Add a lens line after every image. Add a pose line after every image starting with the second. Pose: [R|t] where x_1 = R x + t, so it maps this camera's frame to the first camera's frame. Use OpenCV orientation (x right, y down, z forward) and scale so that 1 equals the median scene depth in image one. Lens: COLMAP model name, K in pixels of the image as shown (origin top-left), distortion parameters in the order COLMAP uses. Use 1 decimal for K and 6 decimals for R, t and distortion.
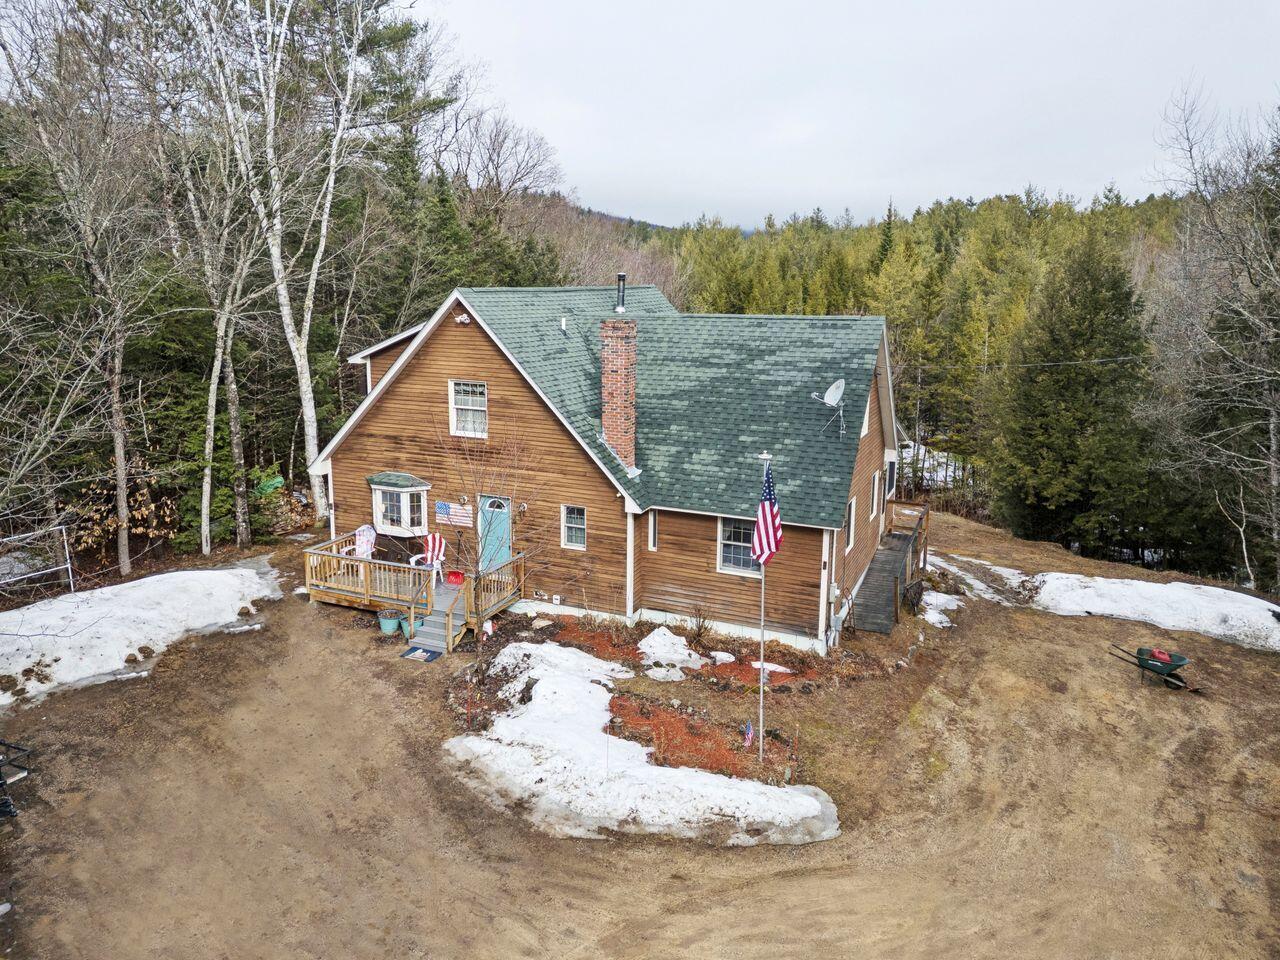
lens RADIAL K [[876.3, 0, 653.6], [0, 876.3, 430.9], [0, 0, 1]] dist [0.063867, -0.012840]
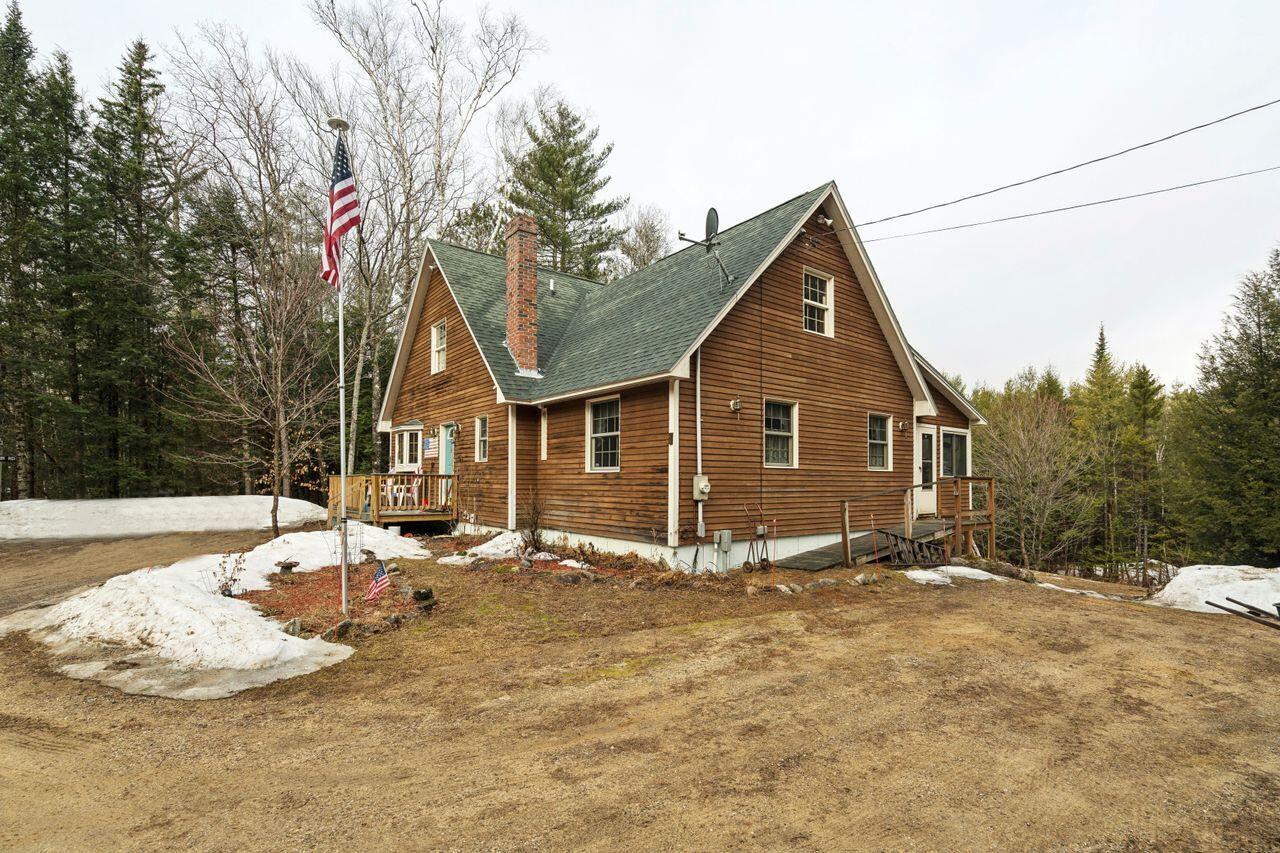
lens RADIAL K [[586.4, 0, 645.6], [0, 586.4, 466.6], [0, 0, 1]] dist [-0.006809, 0.001157]
pose [[0.880459, -0.023667, -0.473531, 0.369806], [-0.068675, 0.981854, -0.176765, 0.239829], [0.469122, 0.188154, 0.862857, 0.526583]]
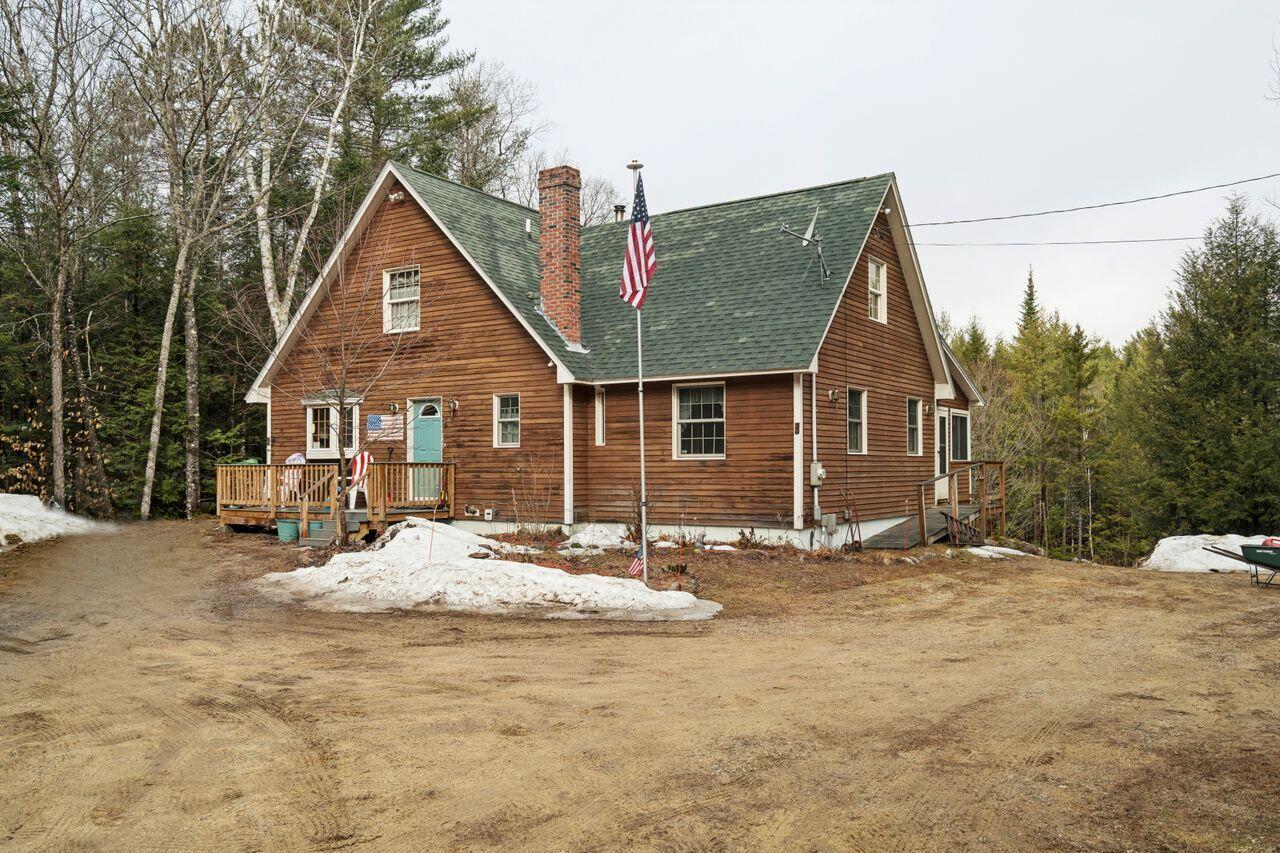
lens RADIAL K [[984.2, 0, 664.1], [0, 984.2, 441.4], [0, 0, 1]] dist [-0.001727, 0.020514]
pose [[0.987632, -0.024851, -0.154808, 0.194354], [-0.005072, 0.981778, -0.189962, 0.300938], [0.156708, 0.188398, 0.969510, 0.131235]]
